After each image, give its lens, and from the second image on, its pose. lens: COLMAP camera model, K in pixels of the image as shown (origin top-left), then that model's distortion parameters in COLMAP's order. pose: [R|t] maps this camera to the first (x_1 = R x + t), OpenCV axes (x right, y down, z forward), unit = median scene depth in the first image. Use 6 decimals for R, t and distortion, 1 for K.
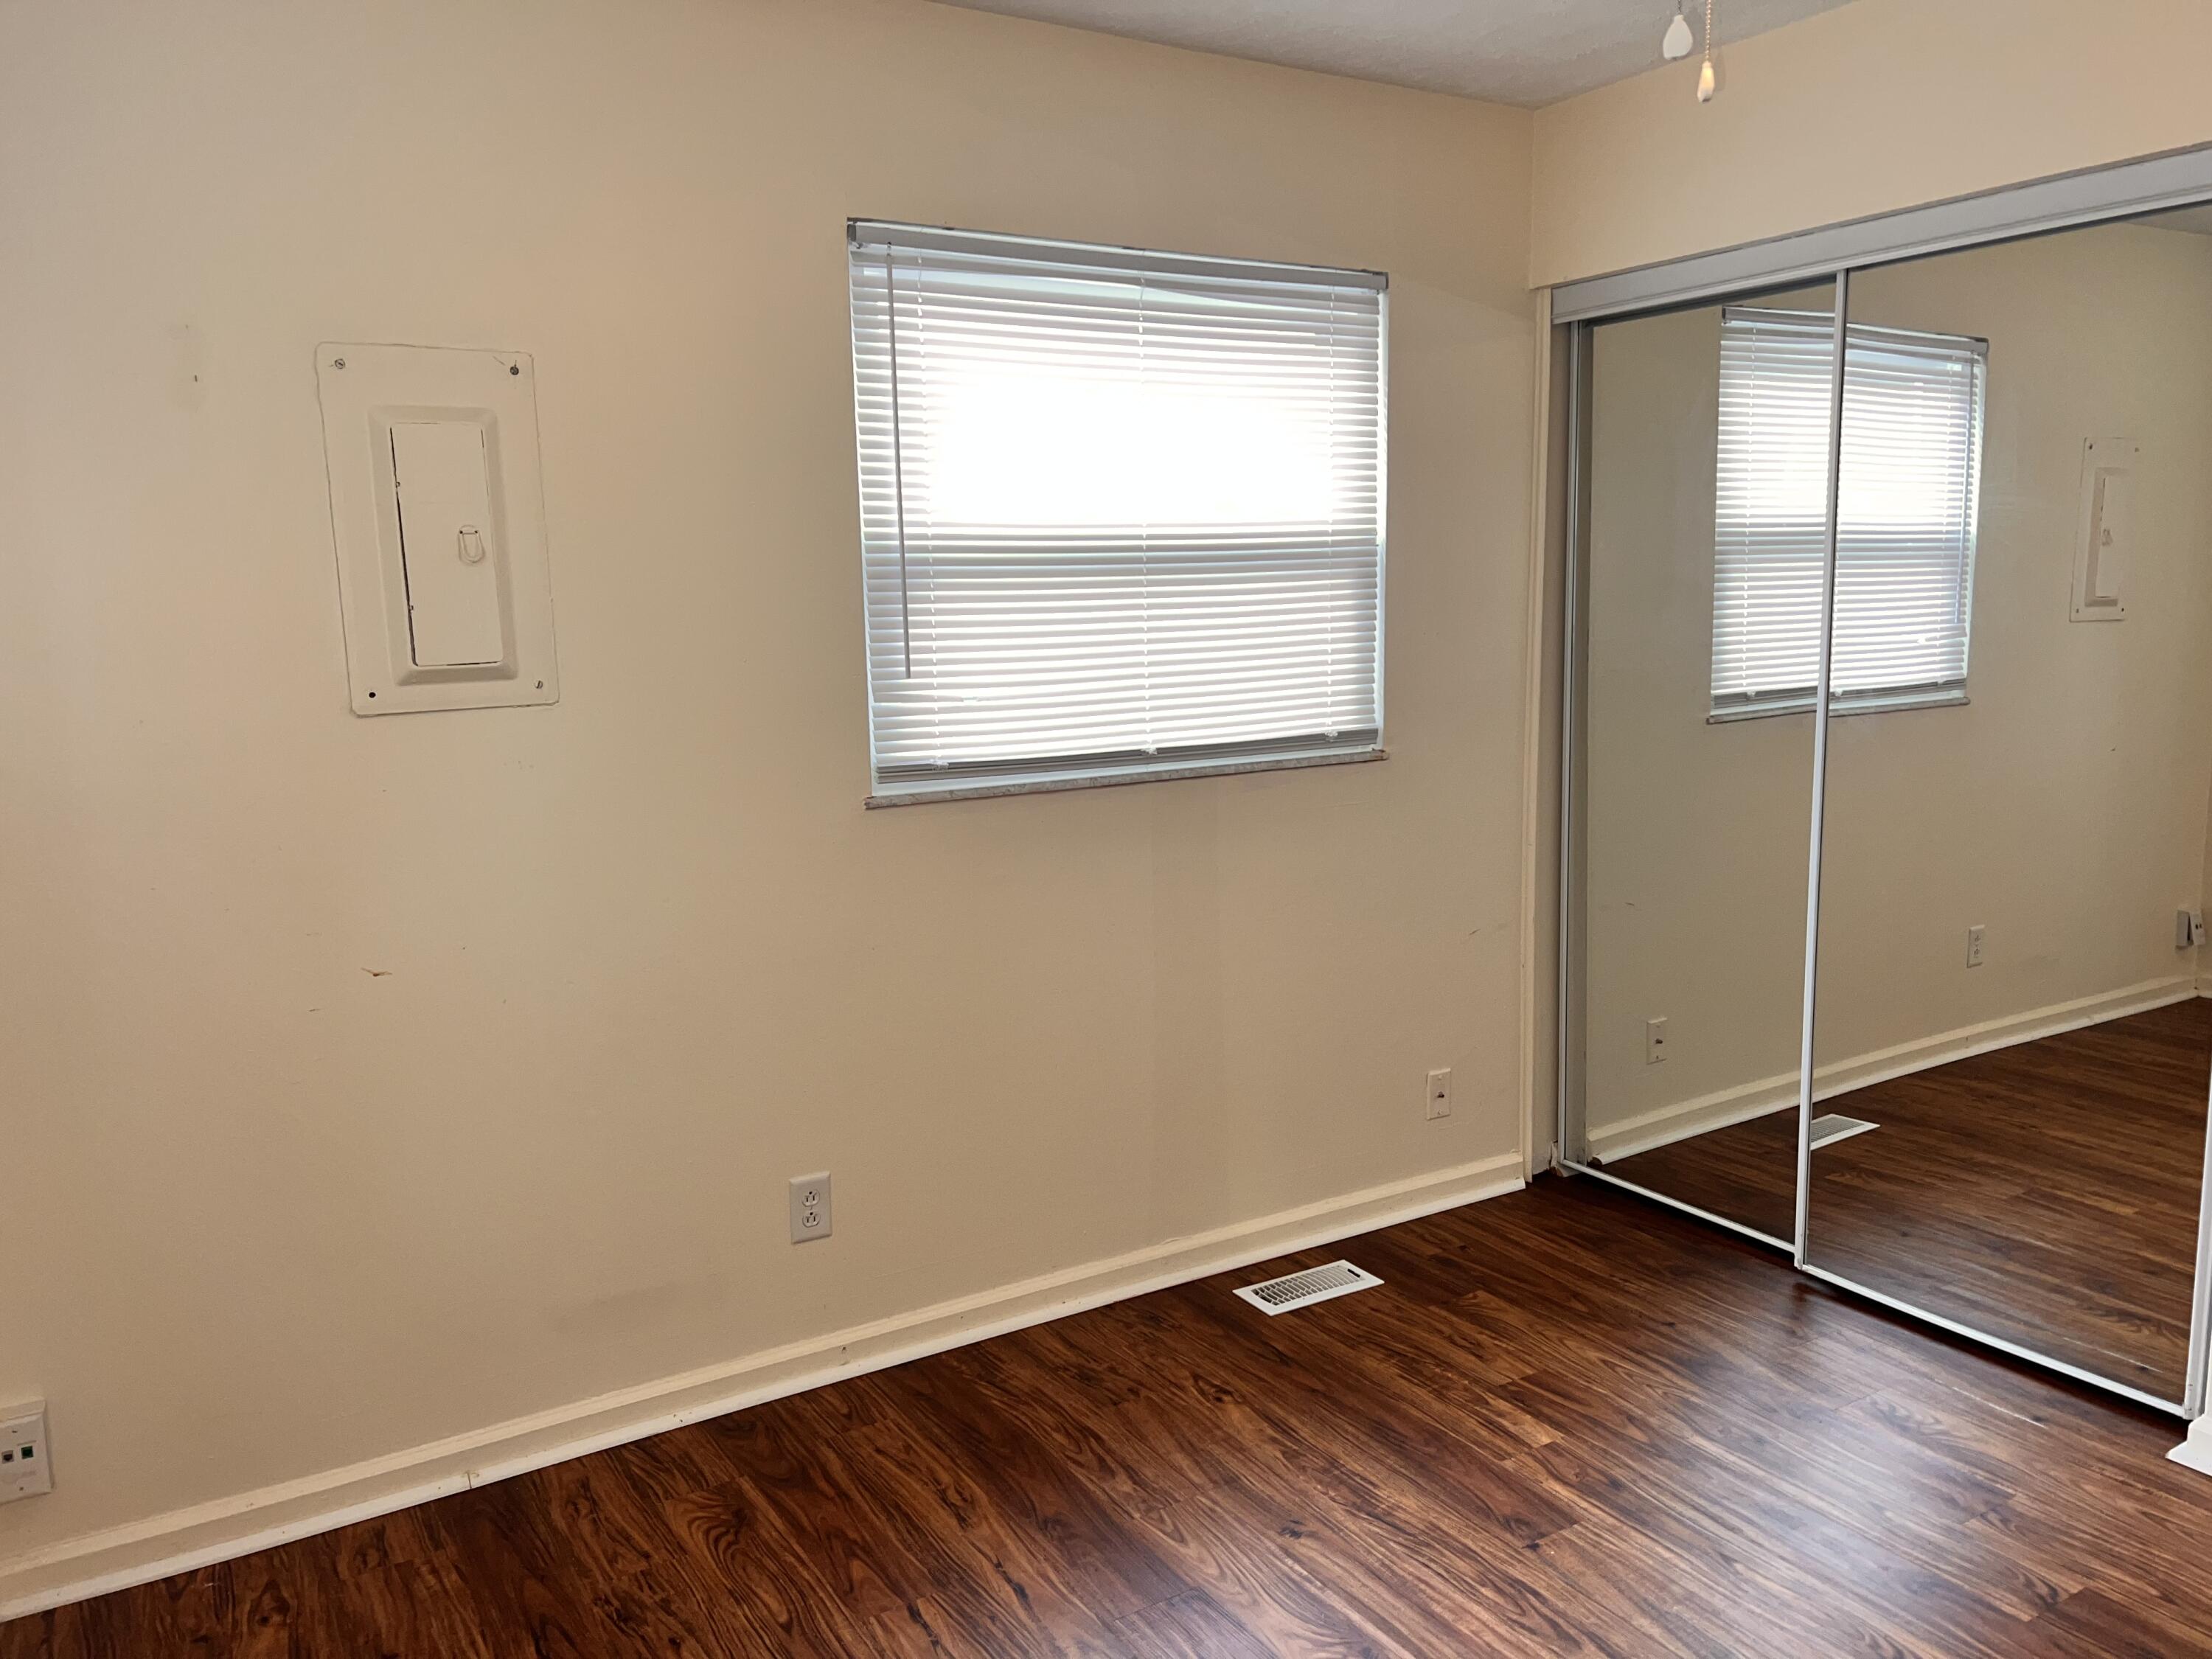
lens RADIAL K [[1681.3, 0, 1109.5], [0, 1681.3, 820.4], [0, 0, 1]] dist [0.043437, -0.044727]
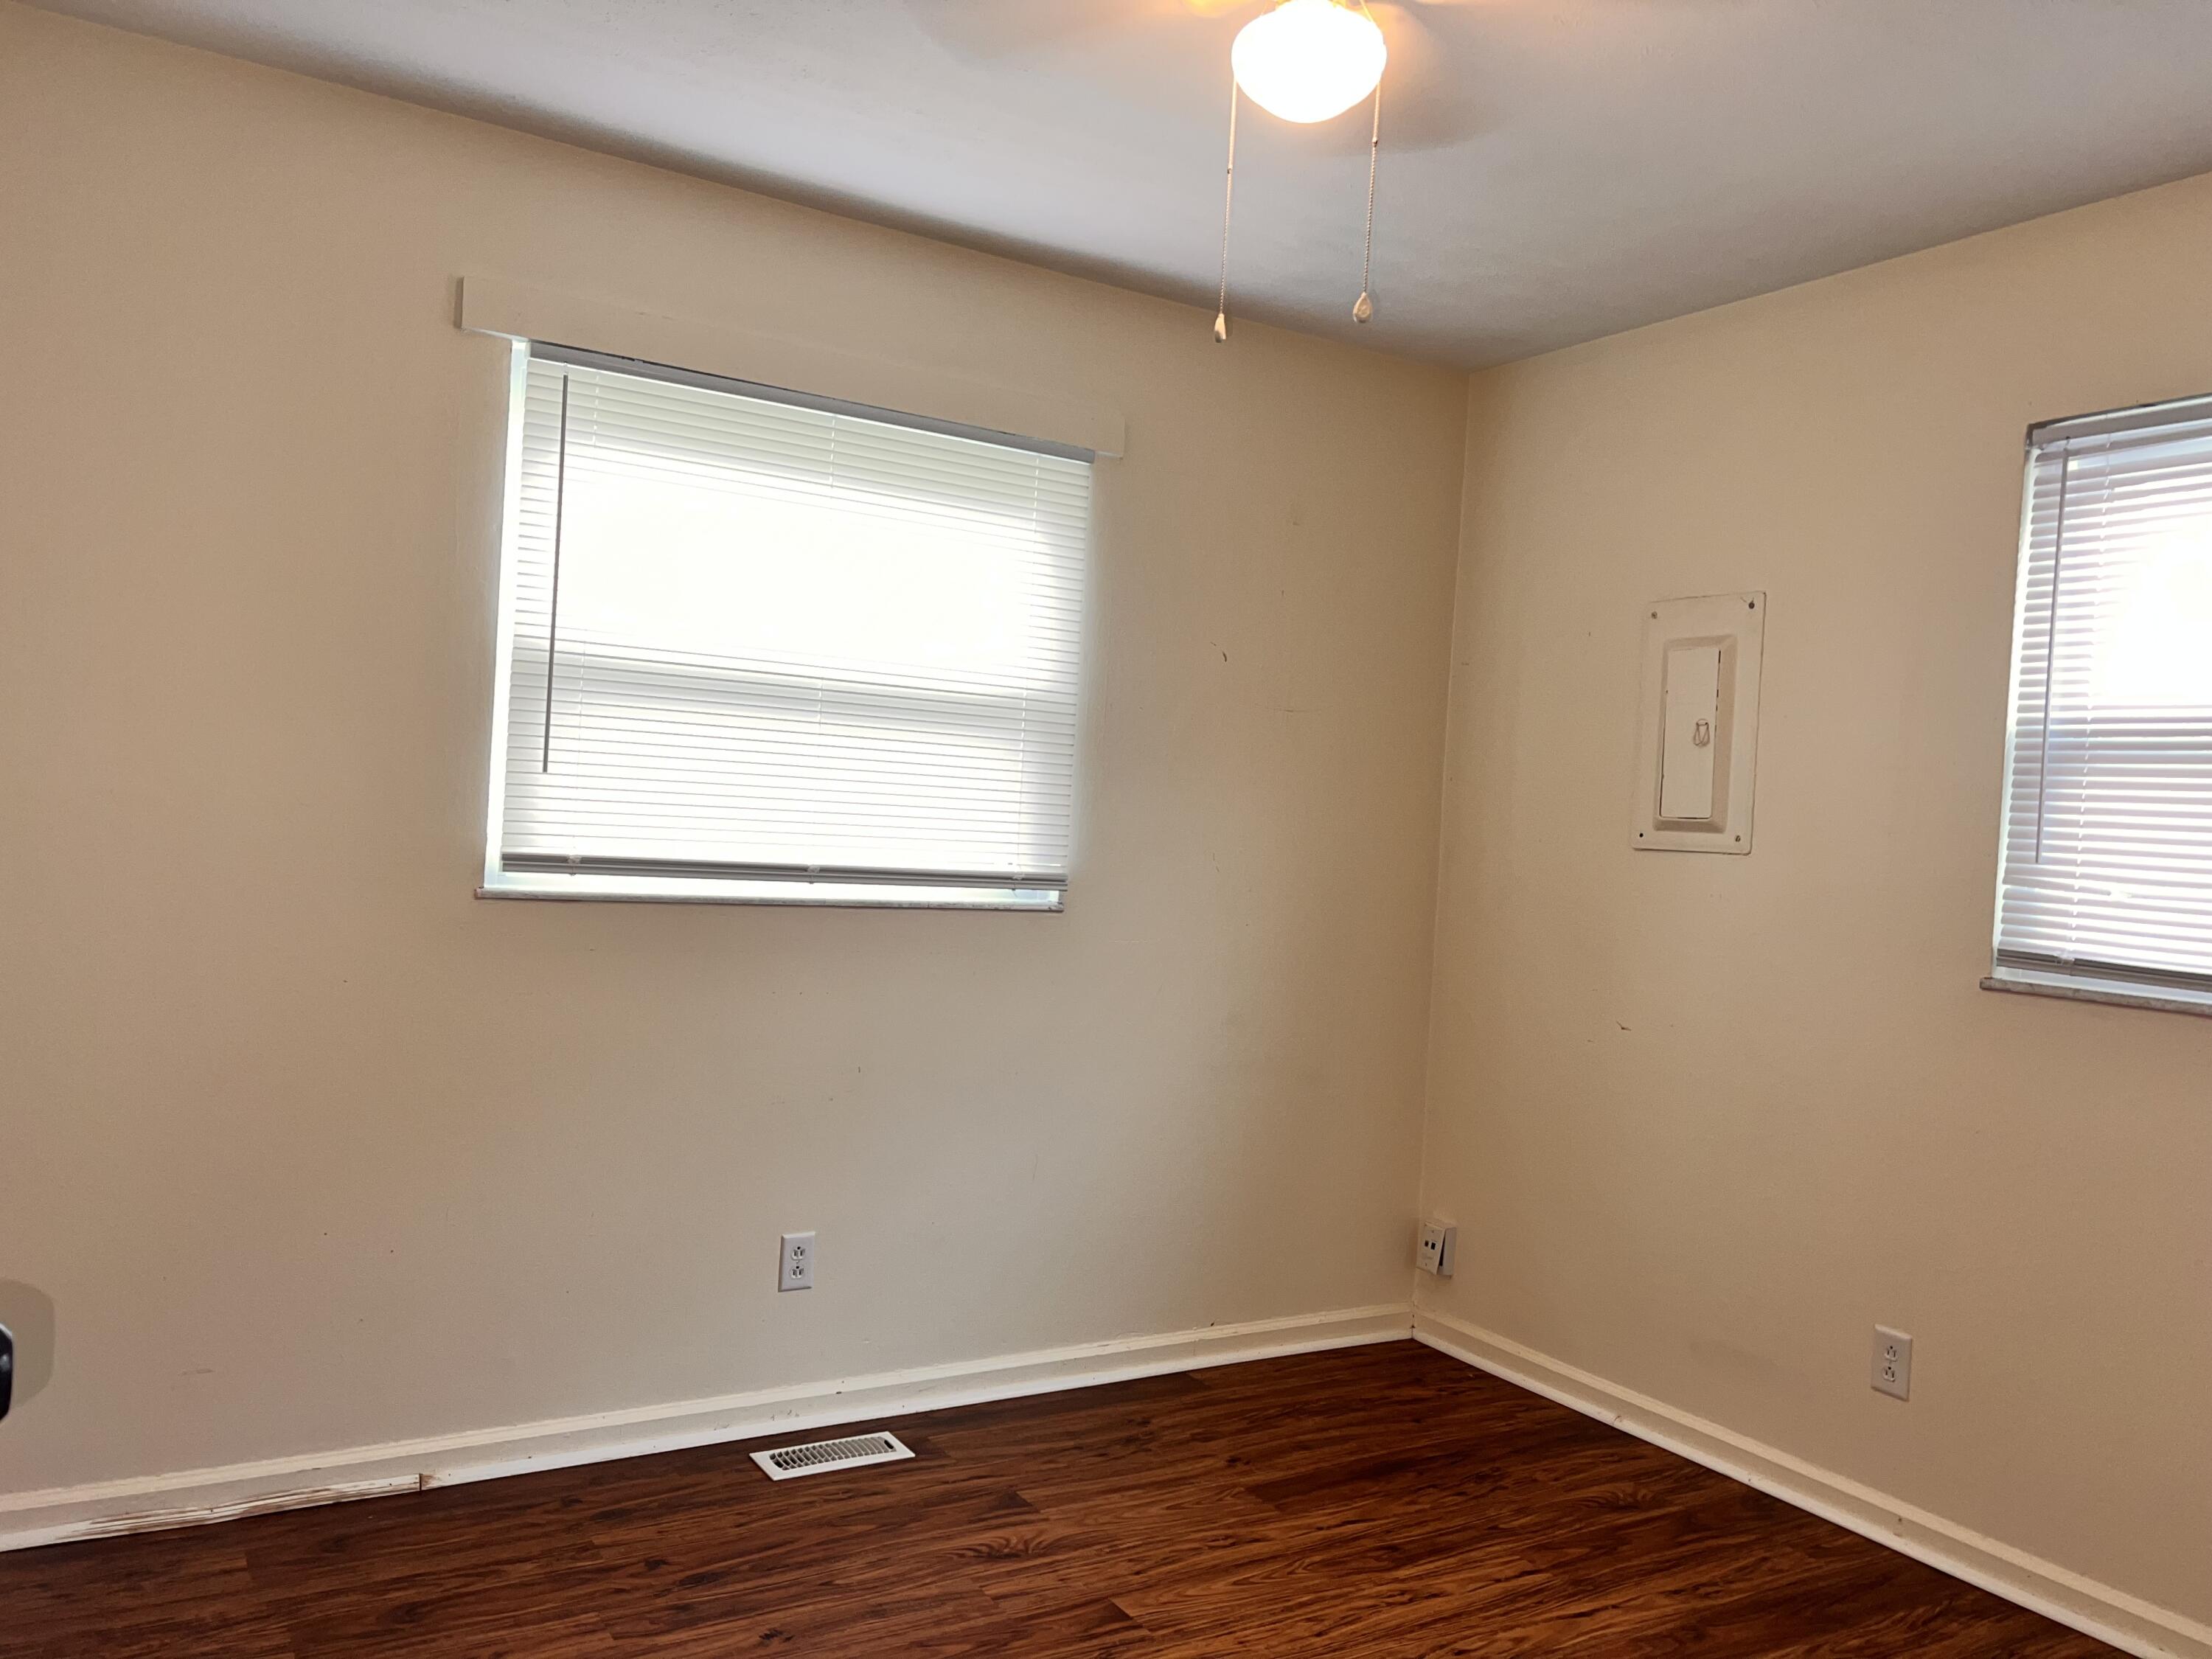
lens RADIAL K [[1681.3, 0, 1117.0], [0, 1681.3, 824.6], [0, 0, 1]] dist [0.043437, -0.044727]
pose [[-0.011599, 0.020977, -0.999713, 0.914123], [-0.201466, 0.979228, 0.022884, -0.022738], [0.979427, 0.201674, -0.007132, 0.505864]]
